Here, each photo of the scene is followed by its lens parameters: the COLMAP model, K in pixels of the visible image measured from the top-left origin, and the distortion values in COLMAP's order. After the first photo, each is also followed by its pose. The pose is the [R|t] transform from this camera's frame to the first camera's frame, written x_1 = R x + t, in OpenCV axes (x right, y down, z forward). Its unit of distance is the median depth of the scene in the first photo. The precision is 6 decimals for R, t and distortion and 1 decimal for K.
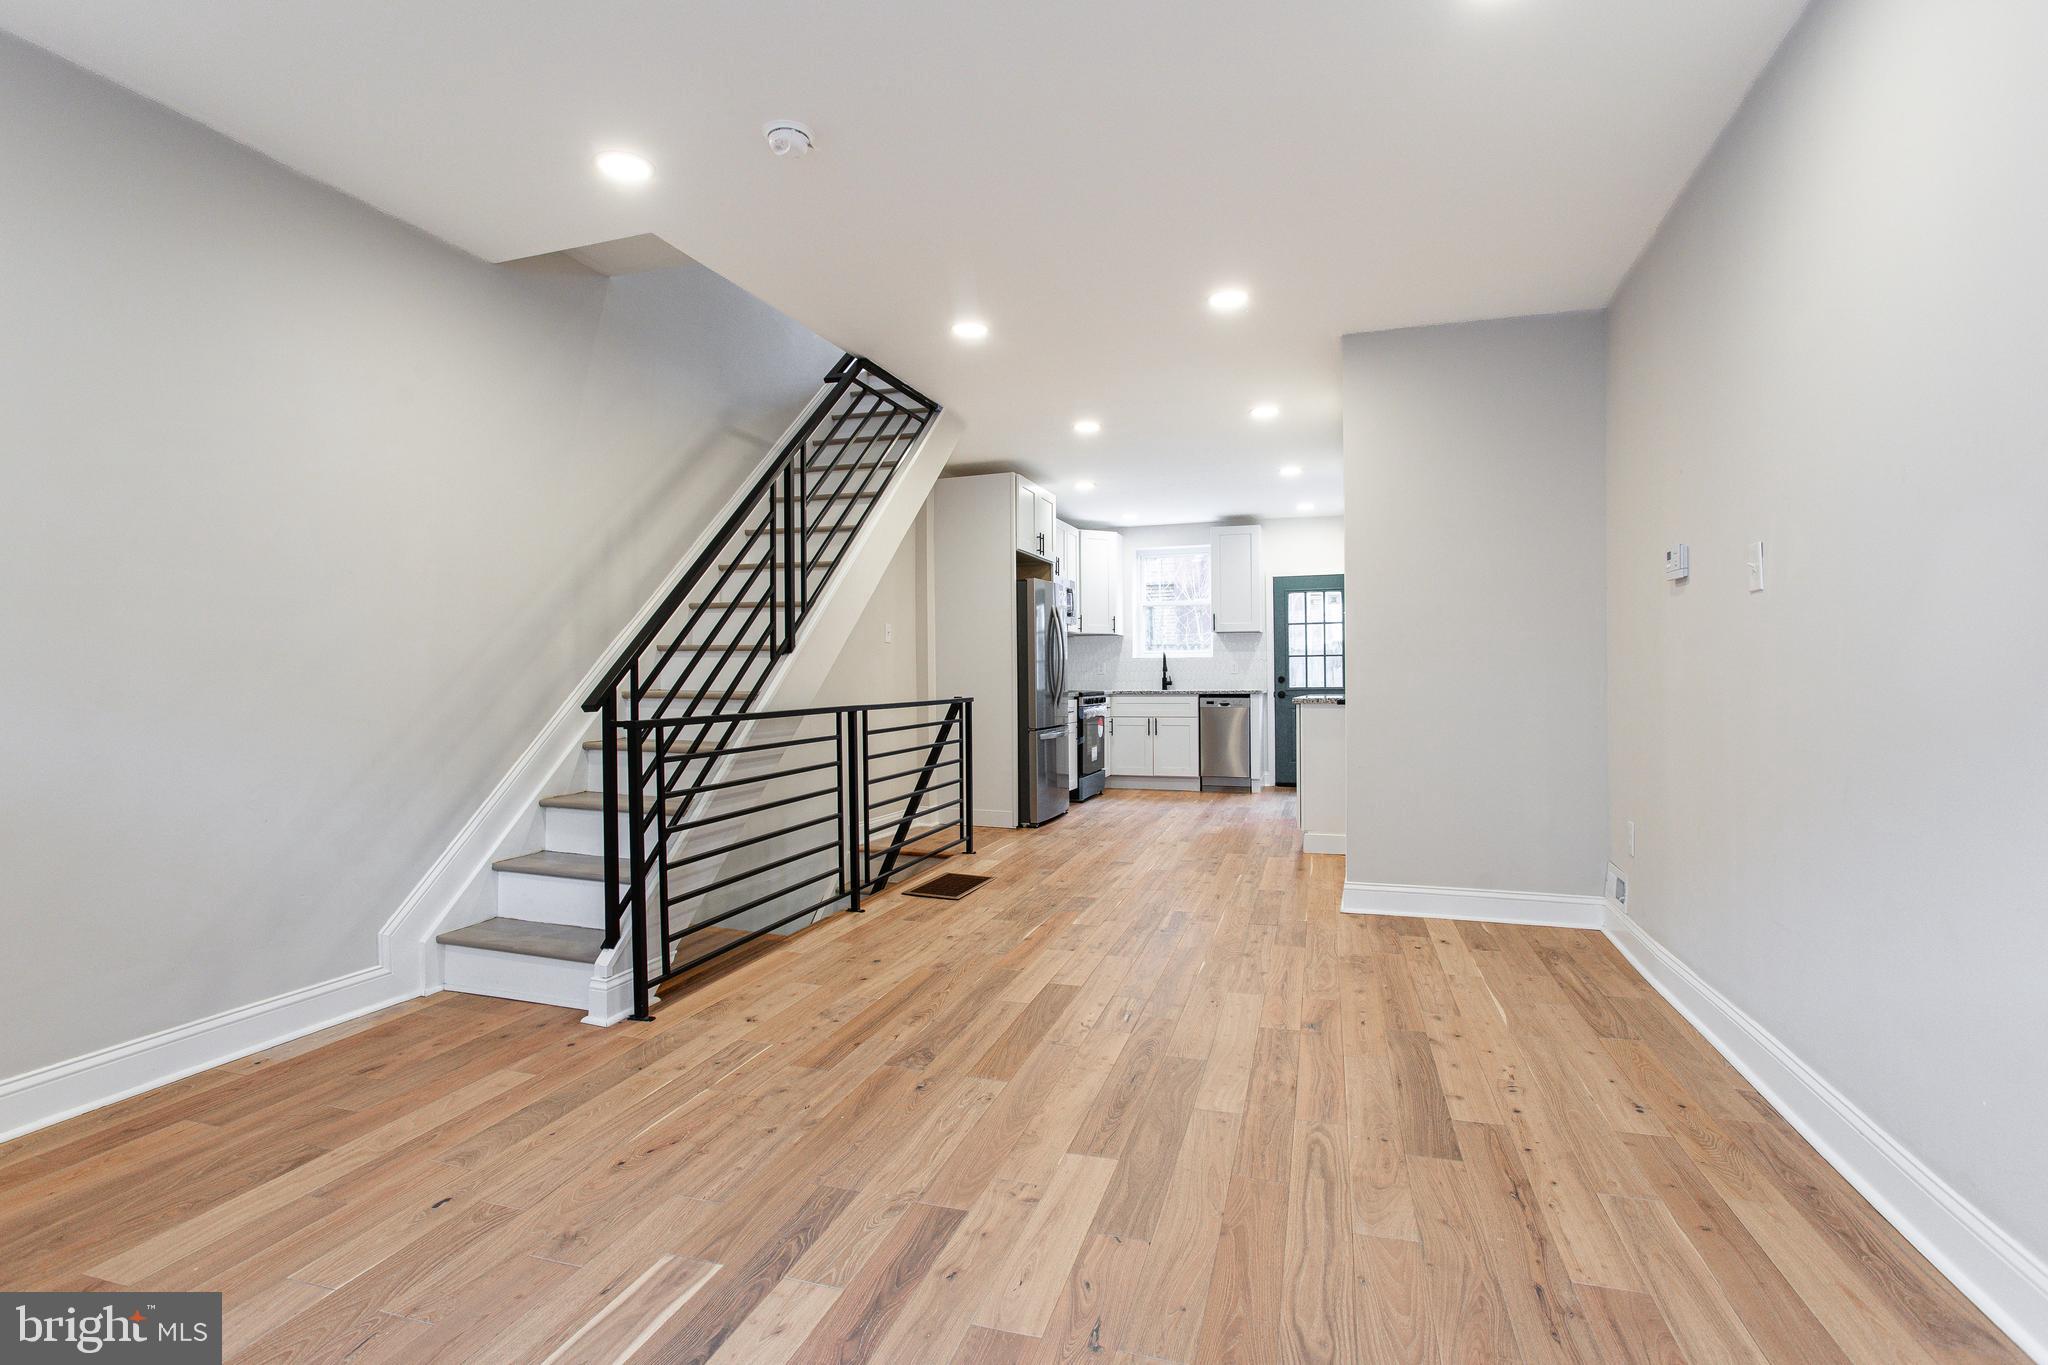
lens RADIAL K [[981.0, 0, 1020.4], [0, 981.0, 670.3], [0, 0, 1]] dist [-0.021821, 0.005645]
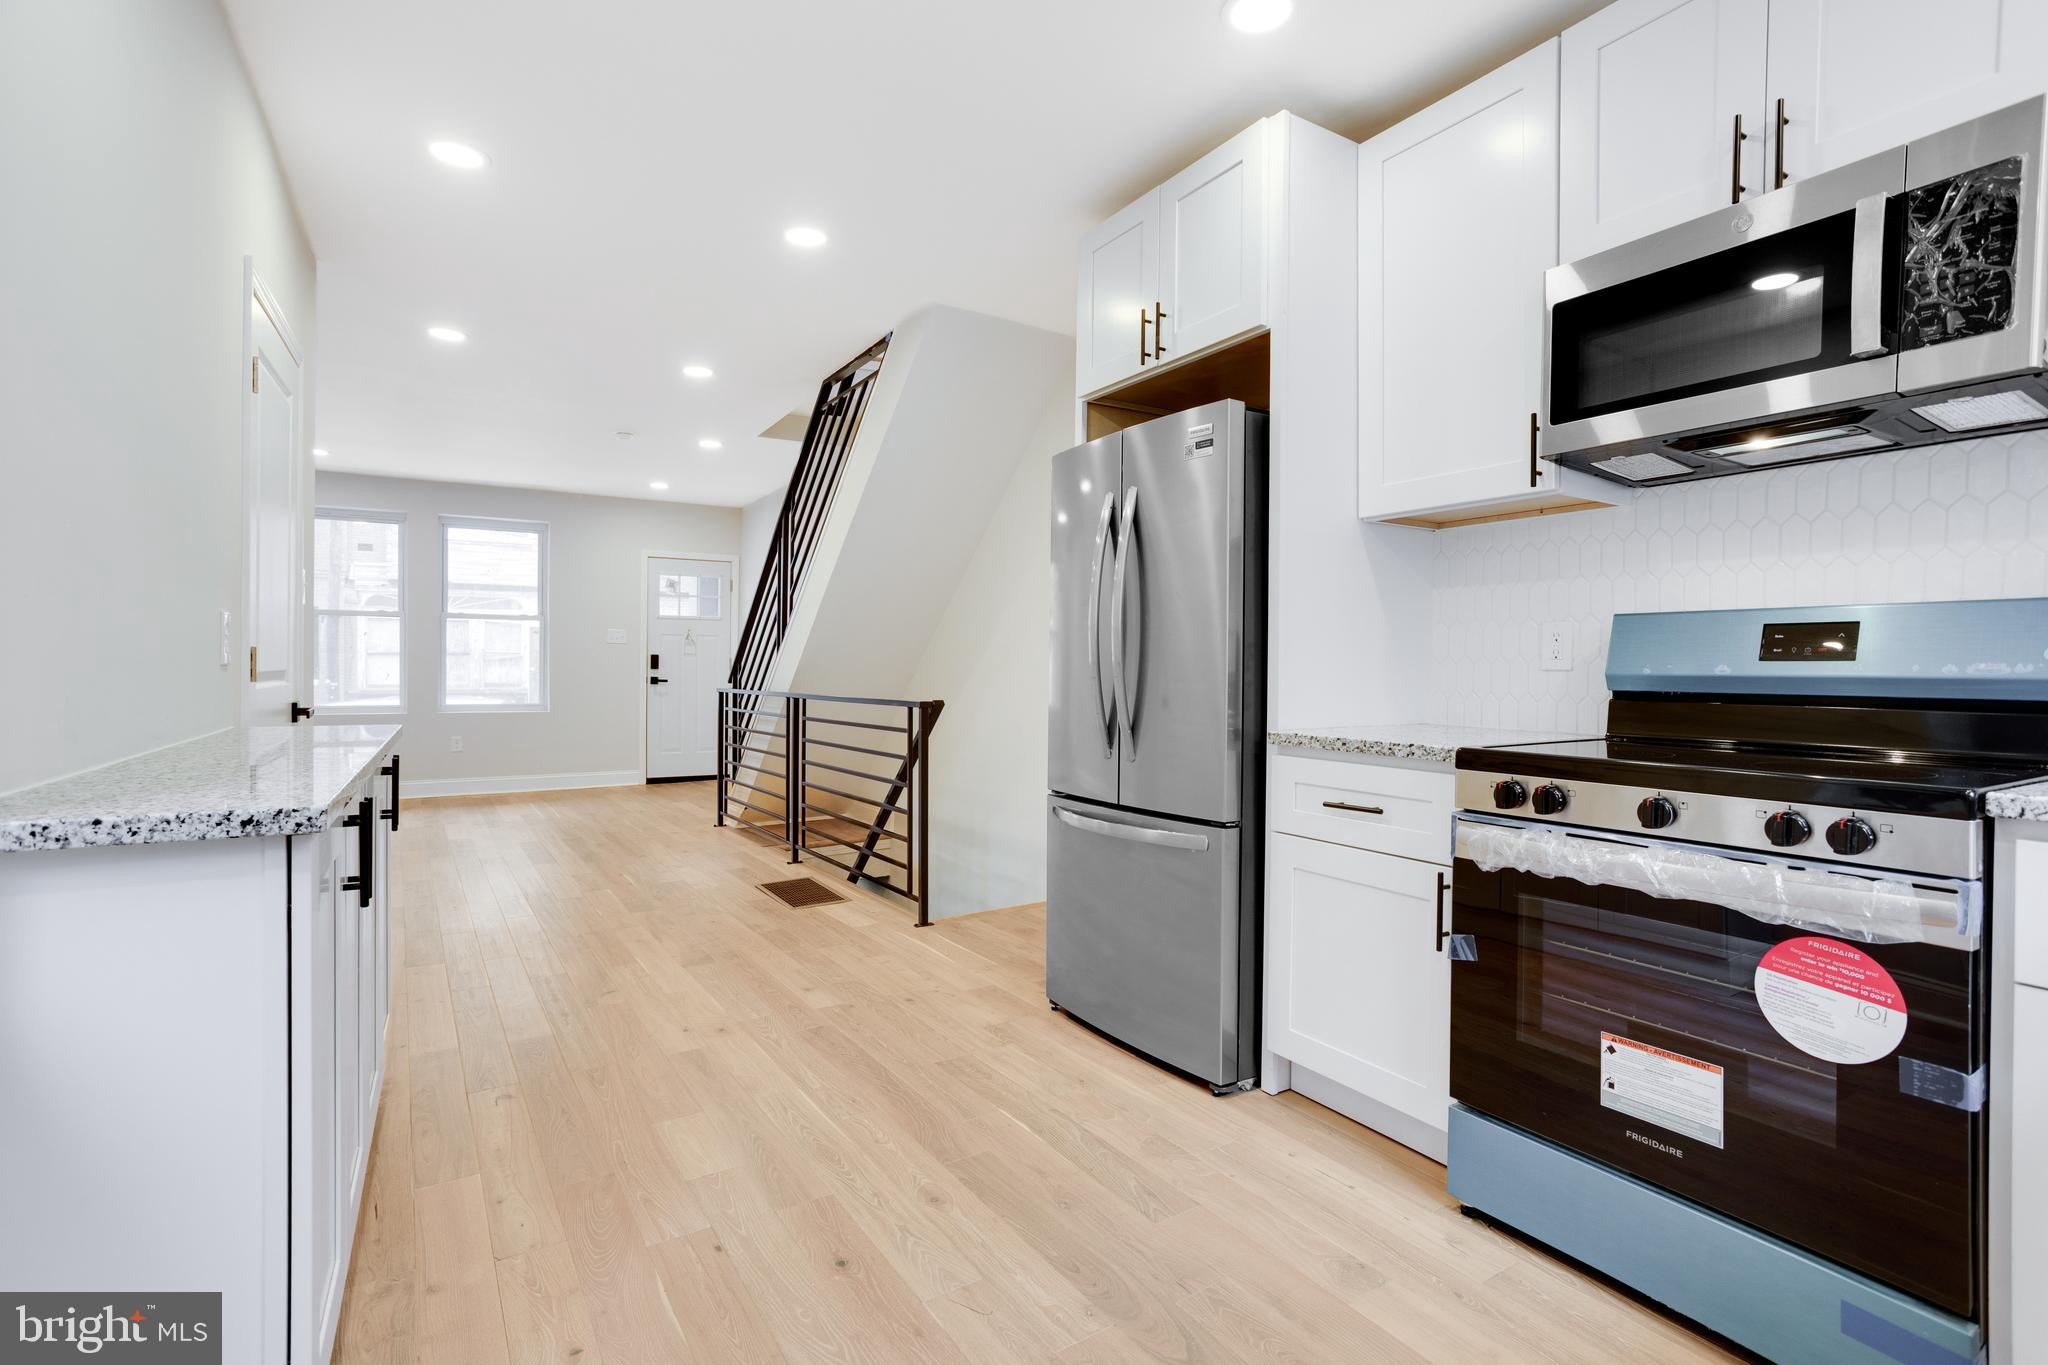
lens RADIAL K [[979.8, 0, 1023.8], [0, 979.8, 676.8], [0, 0, 1]] dist [-0.039101, 0.019648]
pose [[-0.639121, 0.007871, -0.769066, 0.665246], [0.000804, 0.999954, 0.009566, 0.005974], [0.769106, 0.005495, -0.639098, 2.293236]]
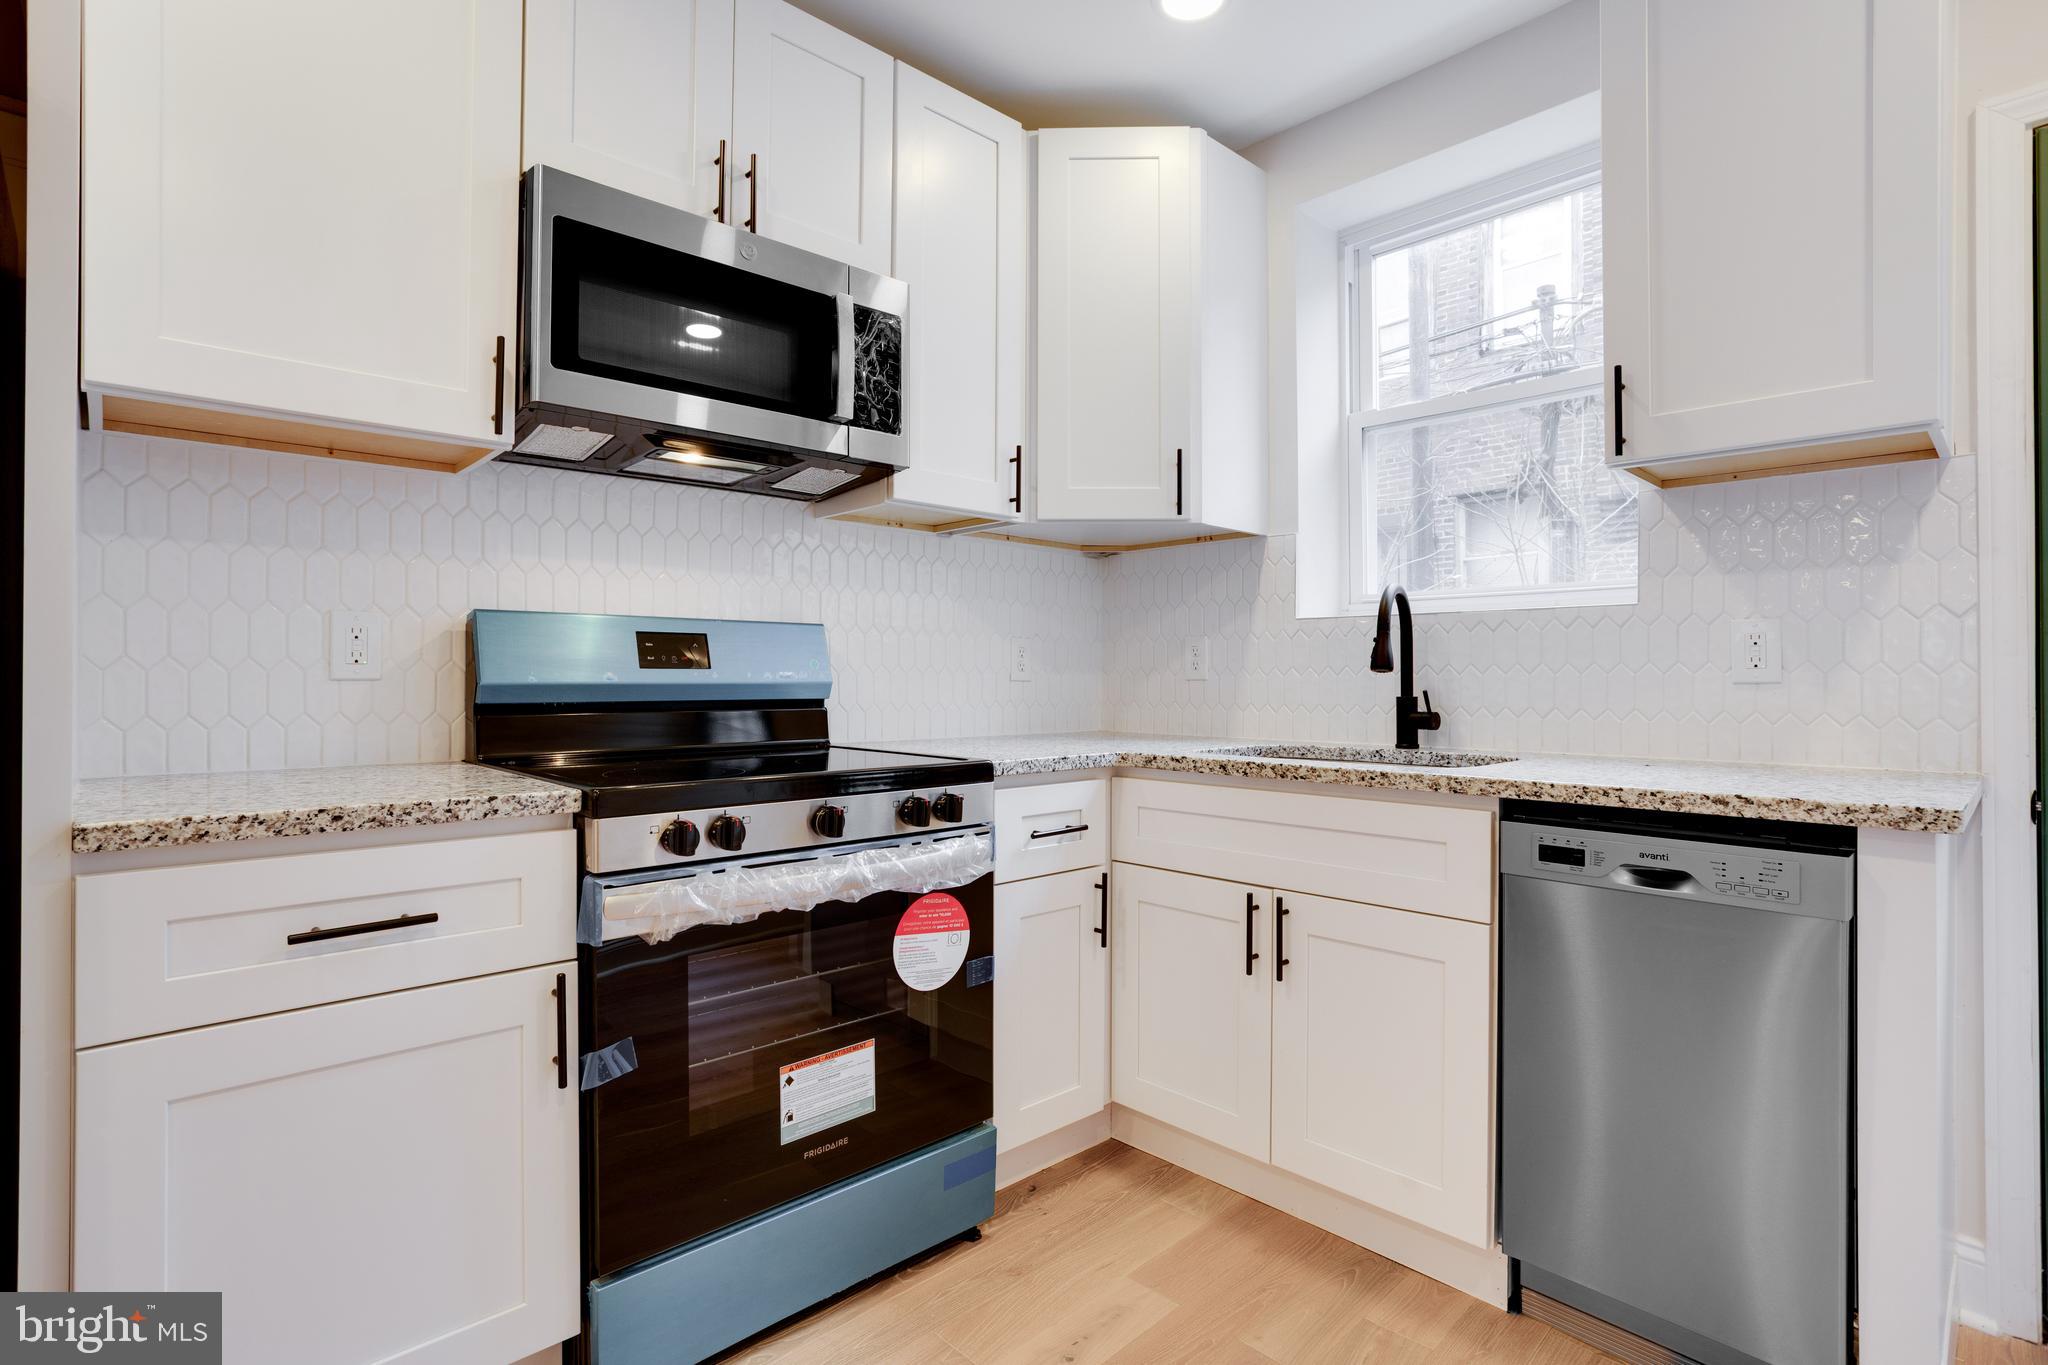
lens RADIAL K [[979.8, 0, 1050.5], [0, 979.8, 679.4], [0, 0, 1]] dist [-0.039101, 0.019648]
pose [[0.890659, 0.008031, -0.454601, 0.448284], [-0.003684, 0.999939, 0.010449, 0.002314], [0.454657, -0.007631, 0.890634, 1.900514]]
